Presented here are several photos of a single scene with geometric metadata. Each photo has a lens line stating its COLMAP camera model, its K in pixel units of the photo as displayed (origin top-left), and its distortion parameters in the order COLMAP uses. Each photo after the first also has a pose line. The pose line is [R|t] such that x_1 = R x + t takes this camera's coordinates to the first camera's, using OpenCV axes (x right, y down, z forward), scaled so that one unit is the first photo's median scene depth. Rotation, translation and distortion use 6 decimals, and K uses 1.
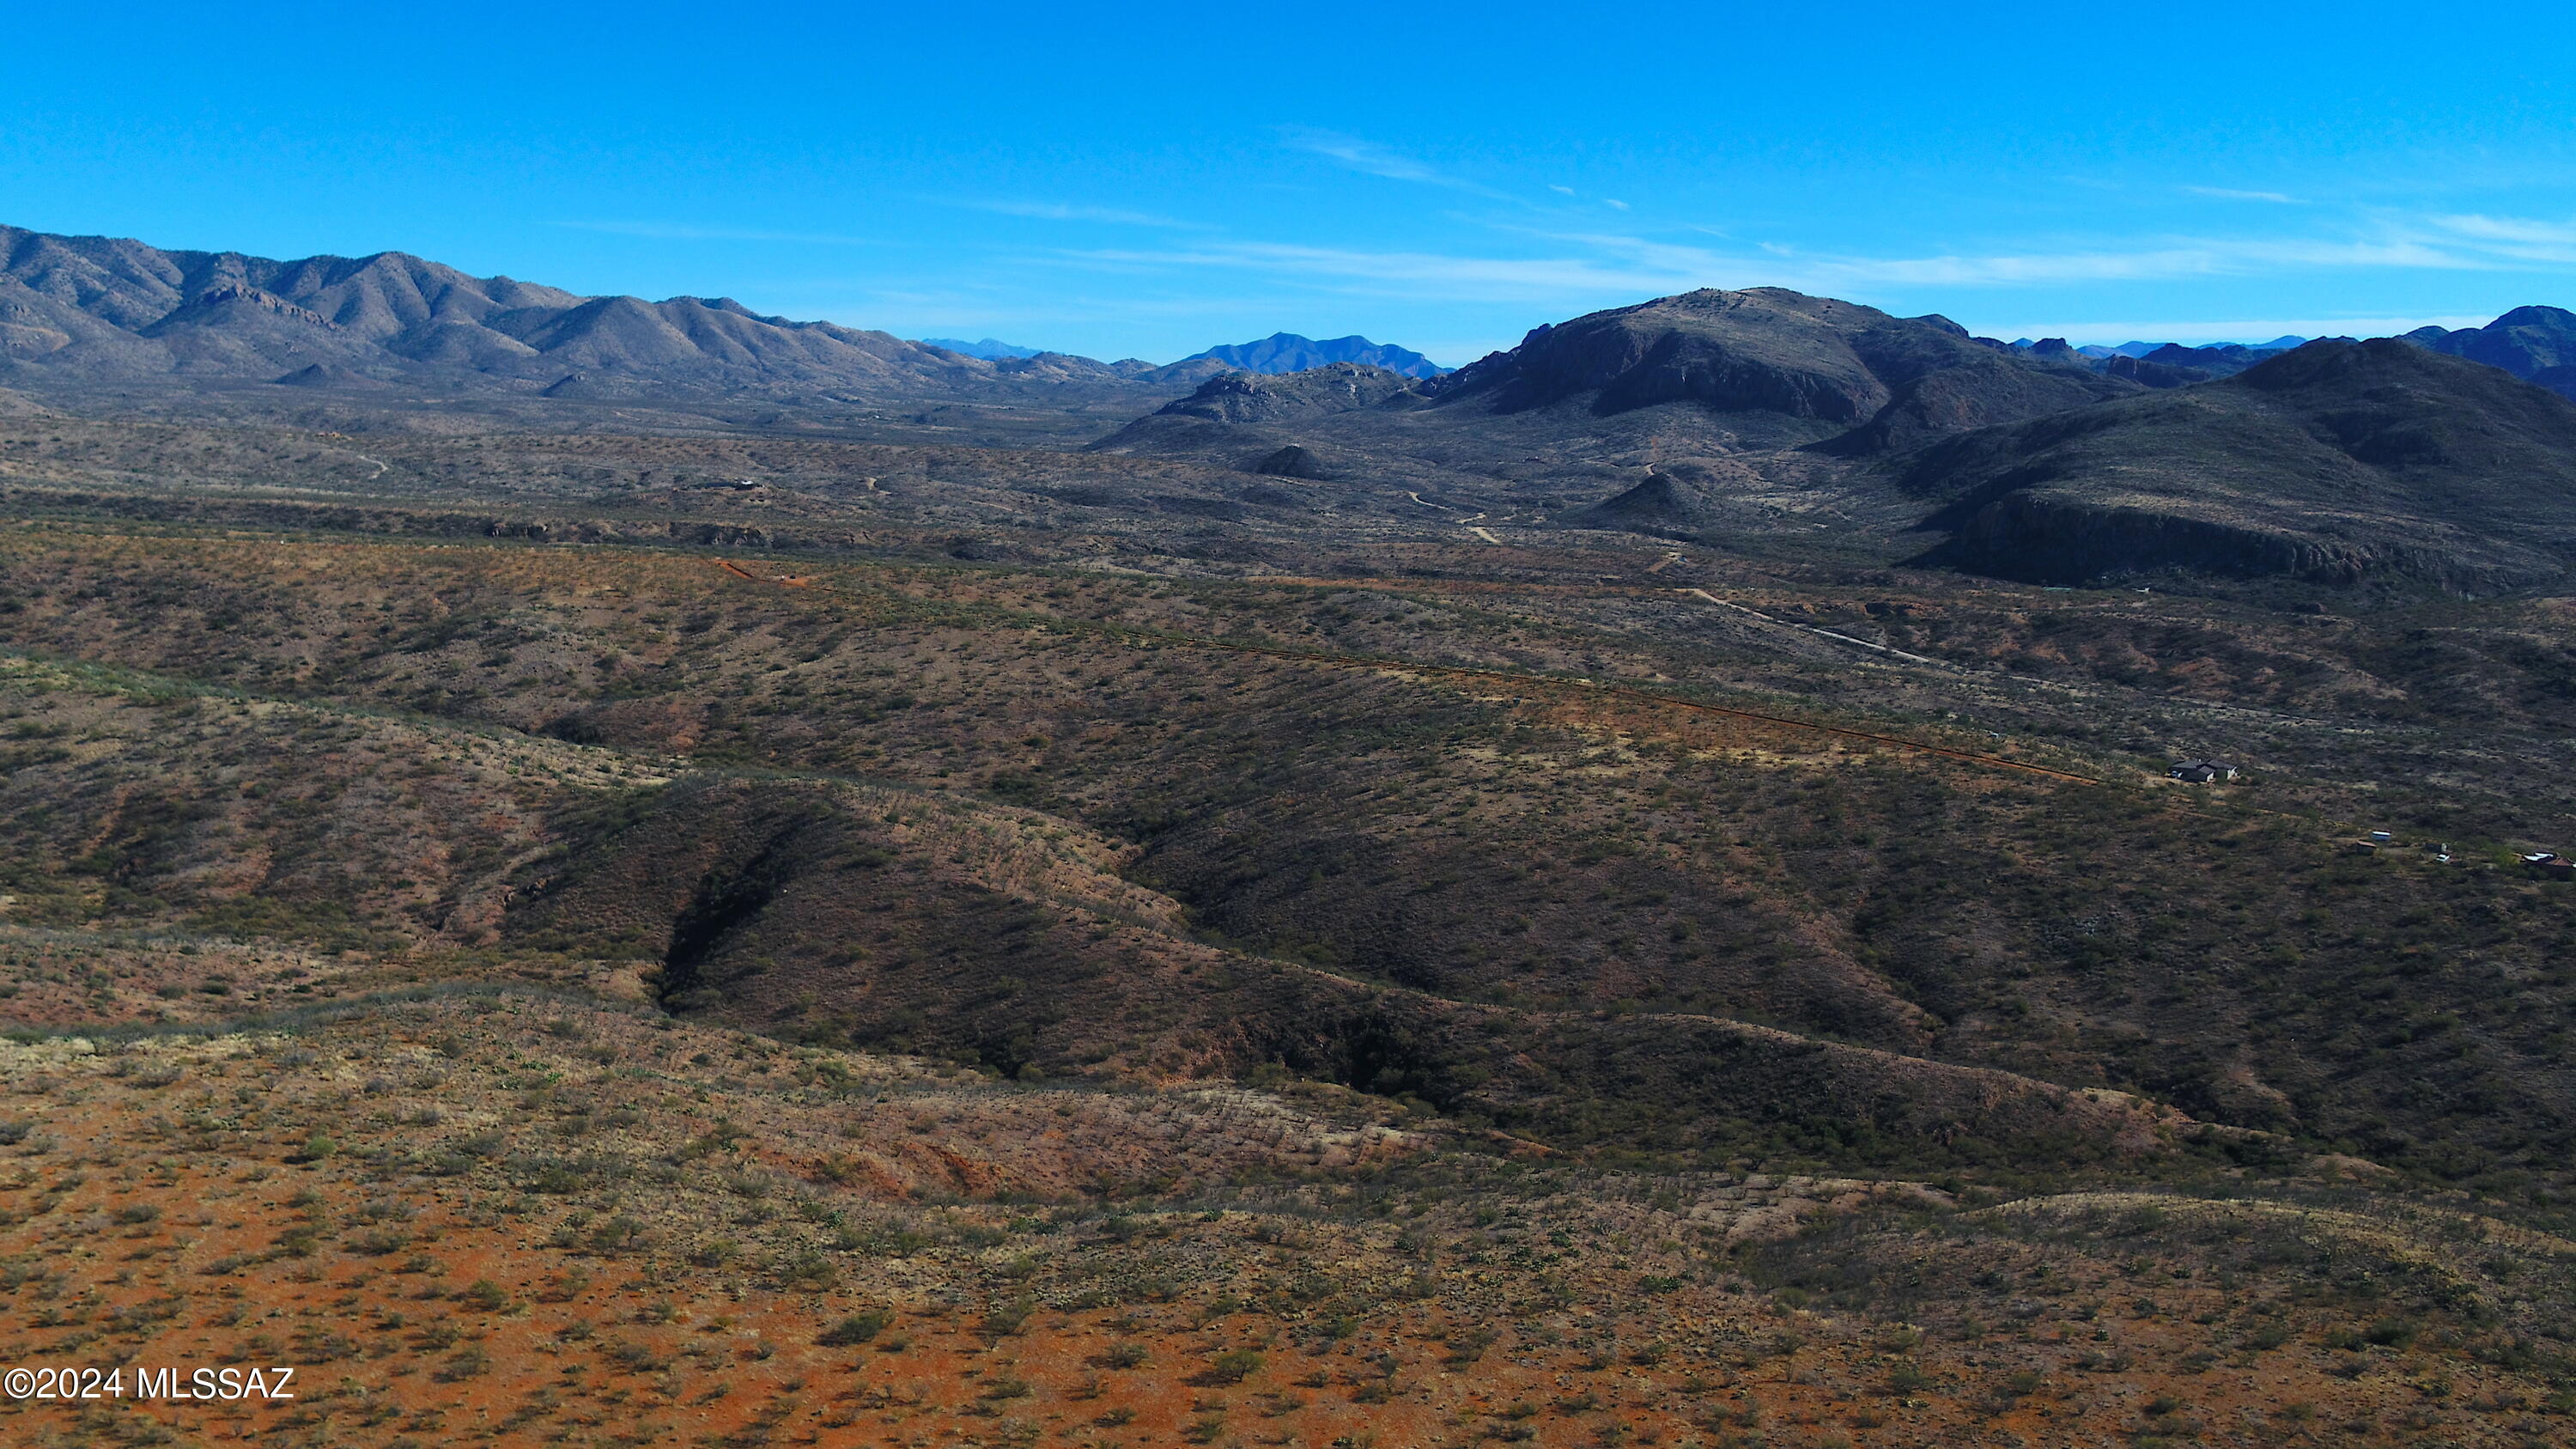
lens RADIAL K [[2220.1, 0, 1280.3], [0, 2220.1, 720.1], [0, 0, 1]] dist [-0.004094, 0.005544]
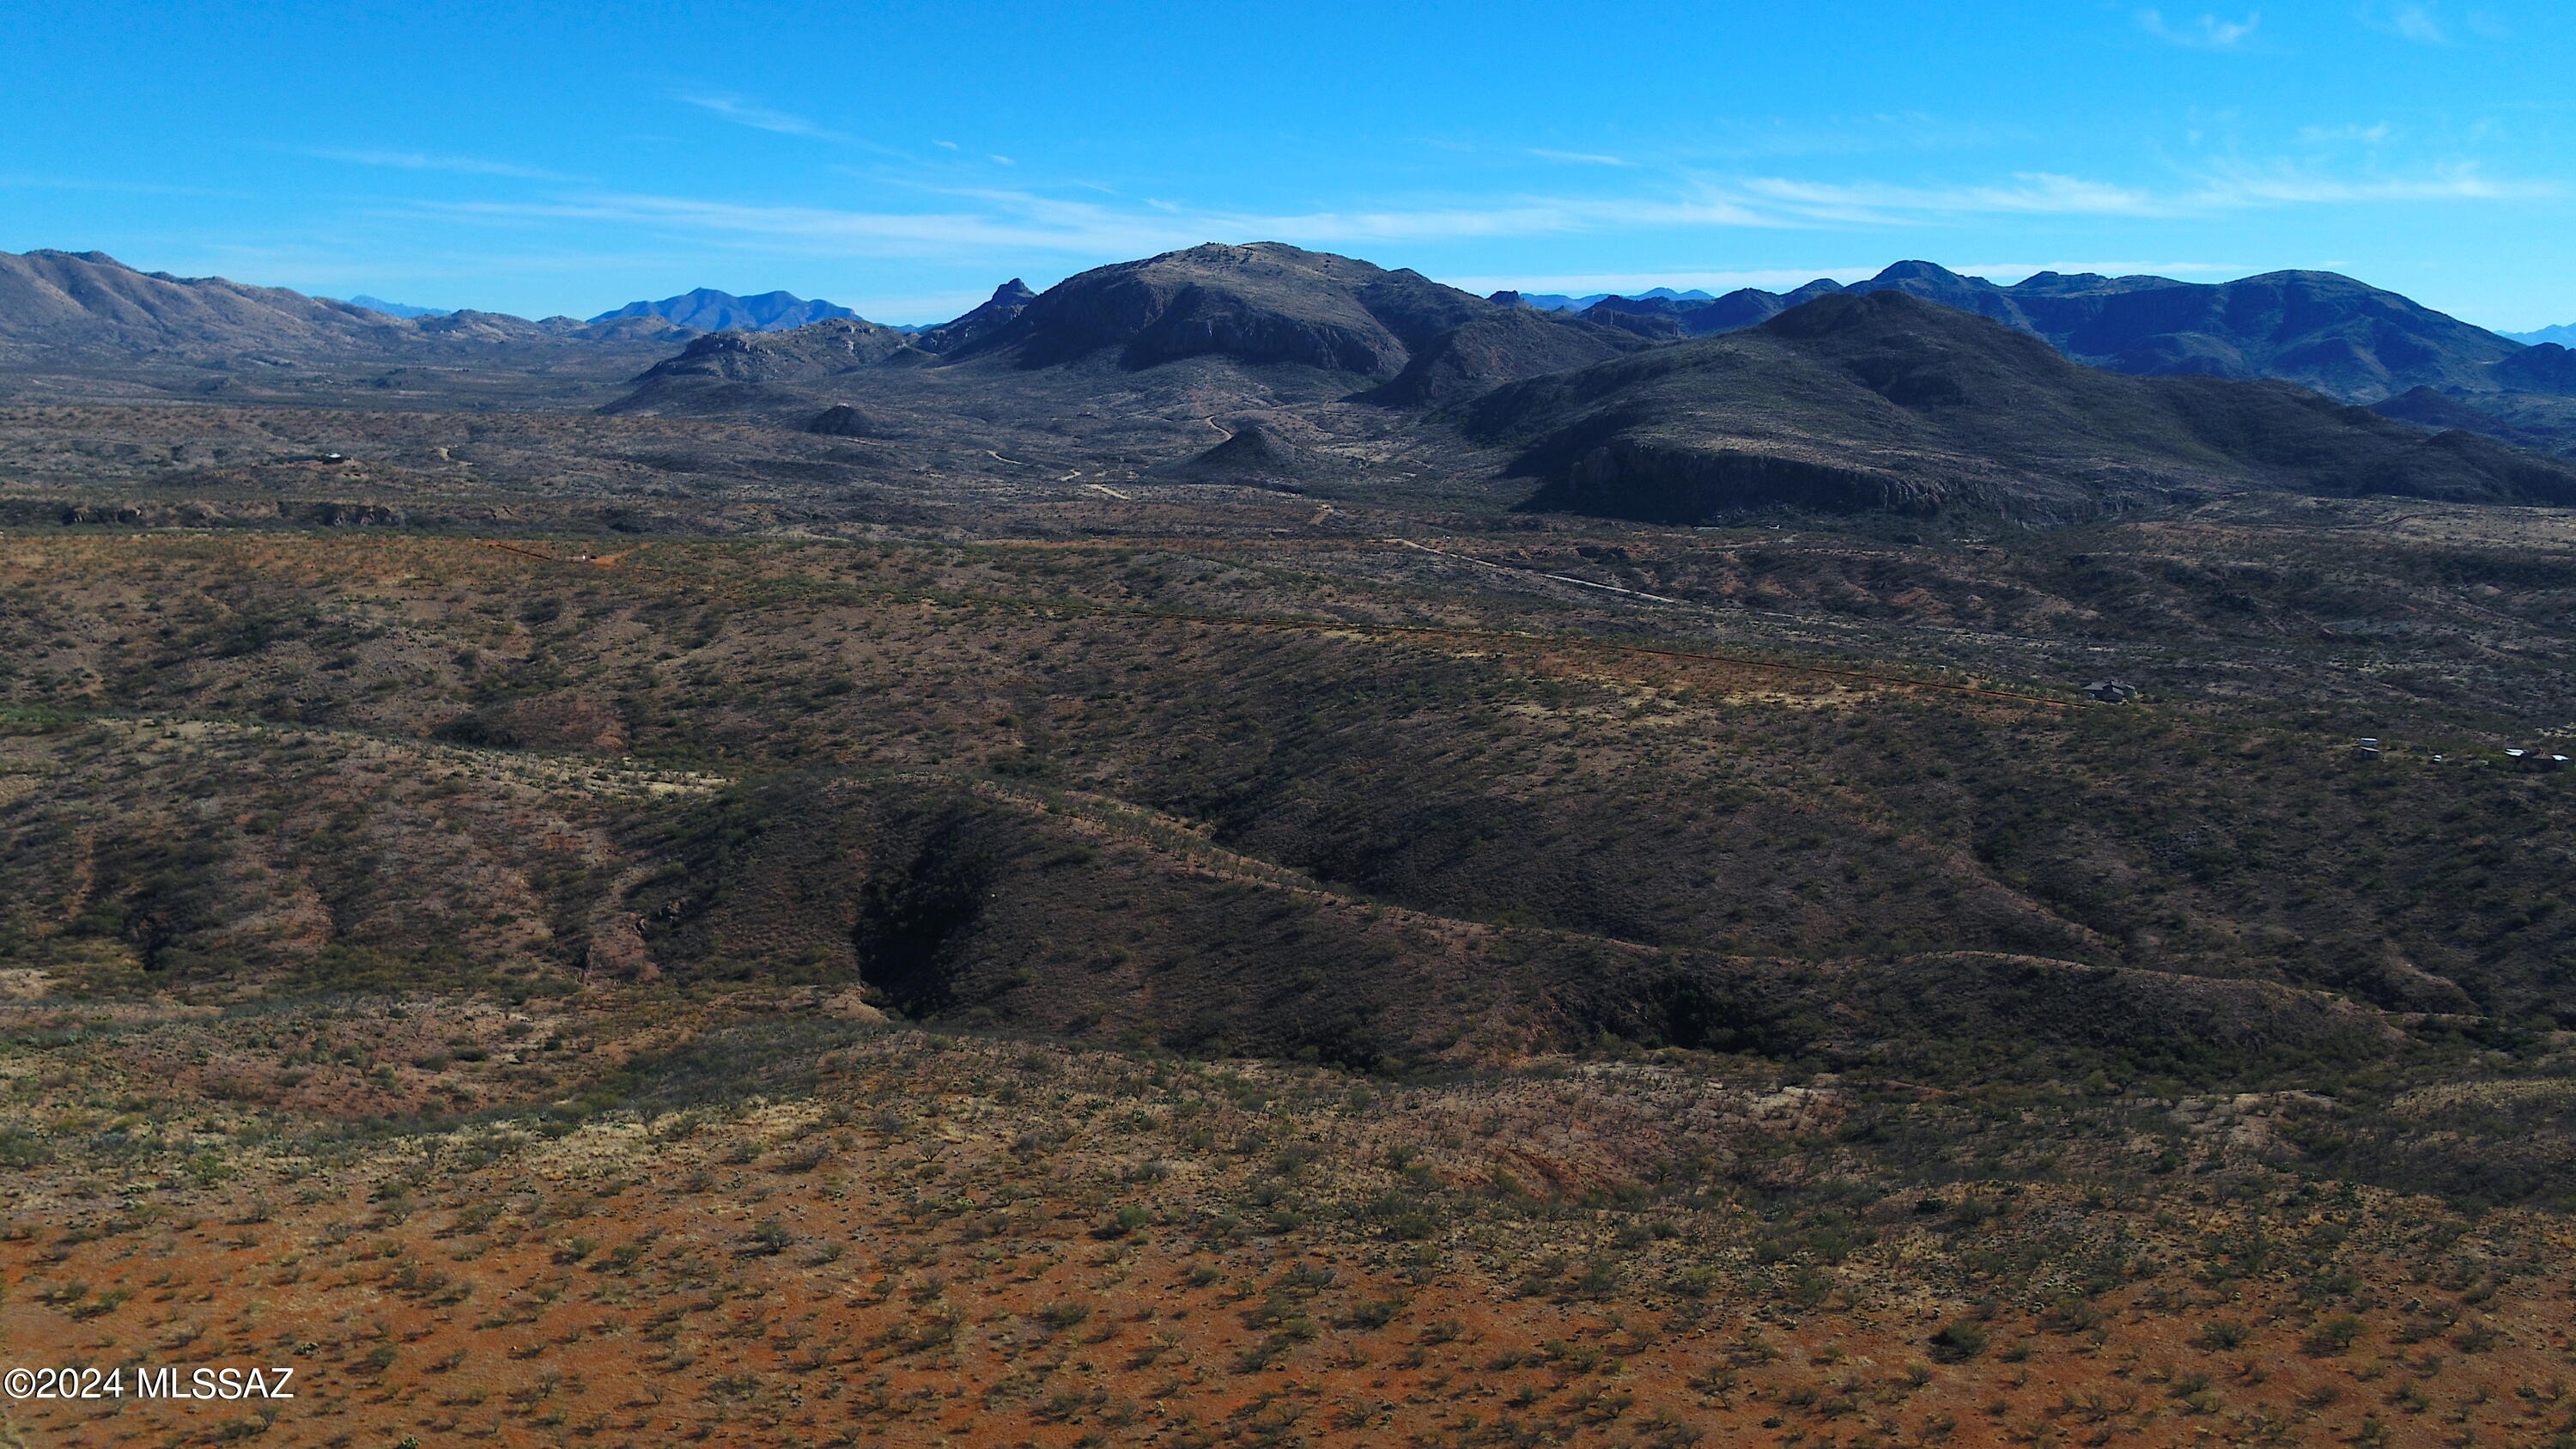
lens RADIAL K [[2220.1, 0, 1275.5], [0, 2220.1, 713.9], [0, 0, 1]] dist [-0.004094, 0.005544]
pose [[0.966293, -0.051519, 0.252236, -0.289509], [0.047180, 0.998616, 0.023225, -0.012327], [-0.253083, -0.010542, 0.967387, 0.065339]]
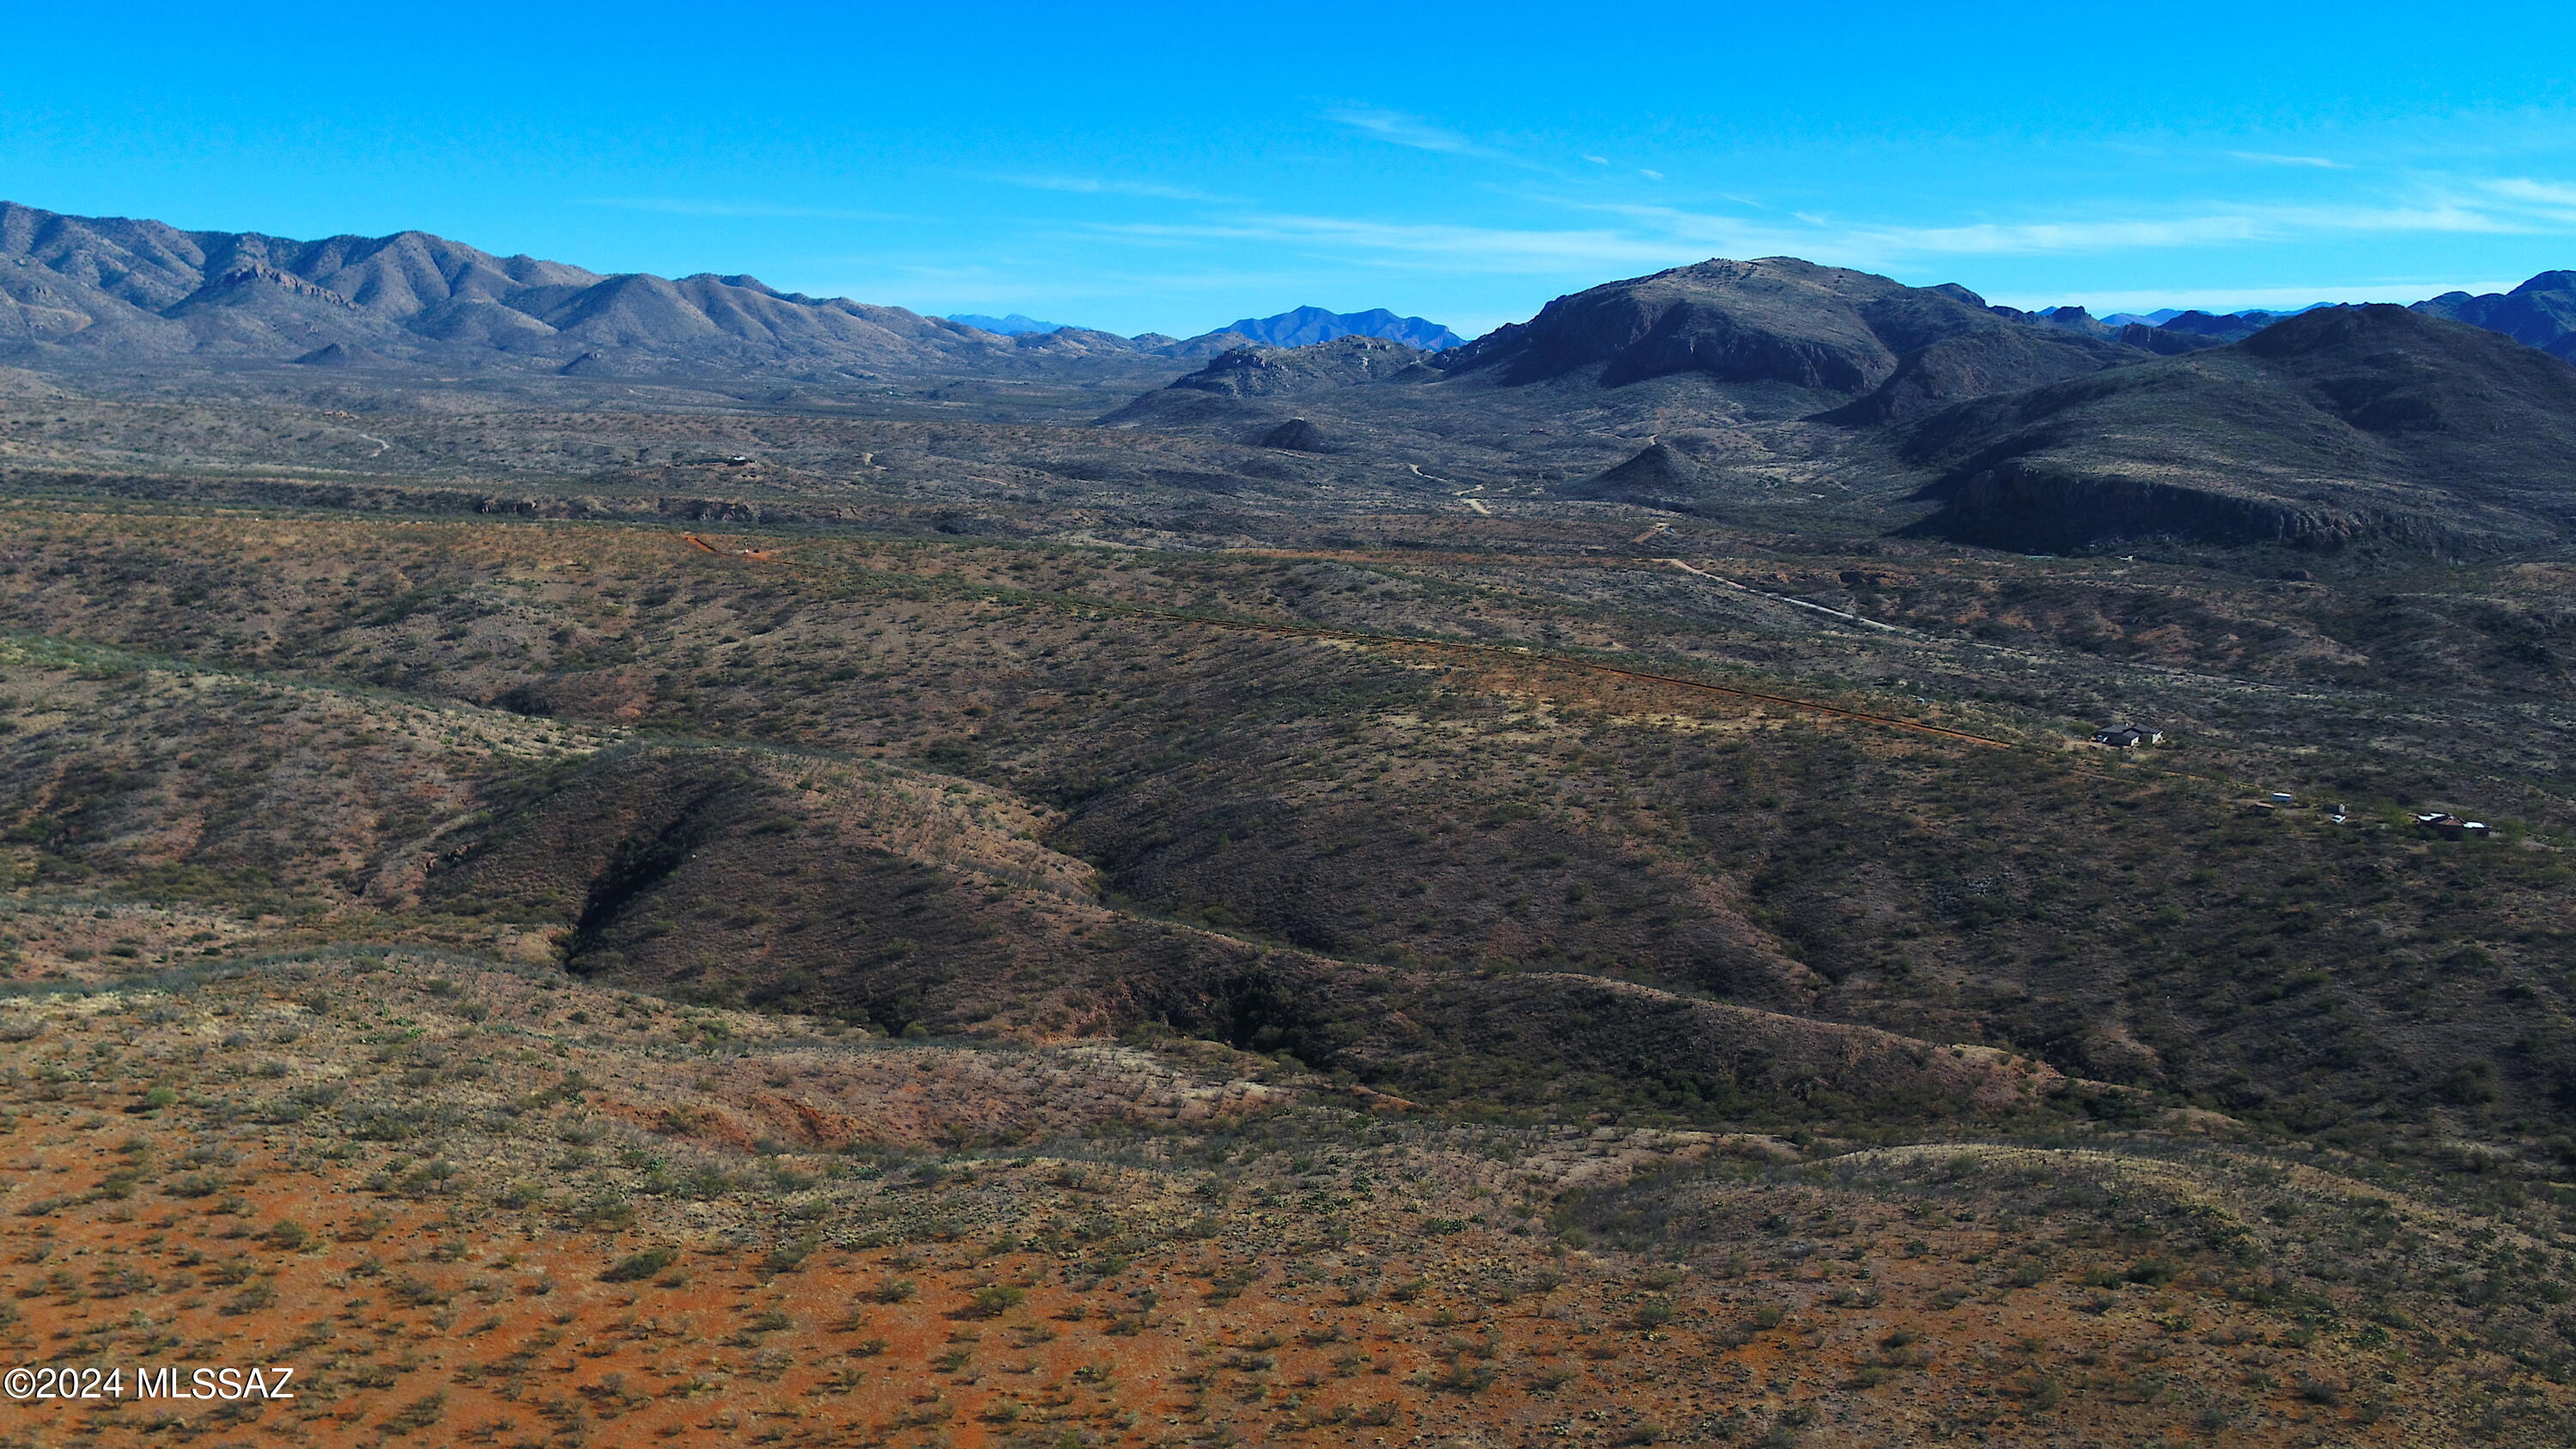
lens RADIAL K [[2220.1, 0, 1281.3], [0, 2220.1, 723.2], [0, 0, 1]] dist [-0.004094, 0.005544]
pose [[0.999905, -0.004170, -0.013141, 0.051630], [0.004339, 0.999908, 0.012852, 0.003364], [0.013087, -0.012907, 0.999831, -0.013158]]
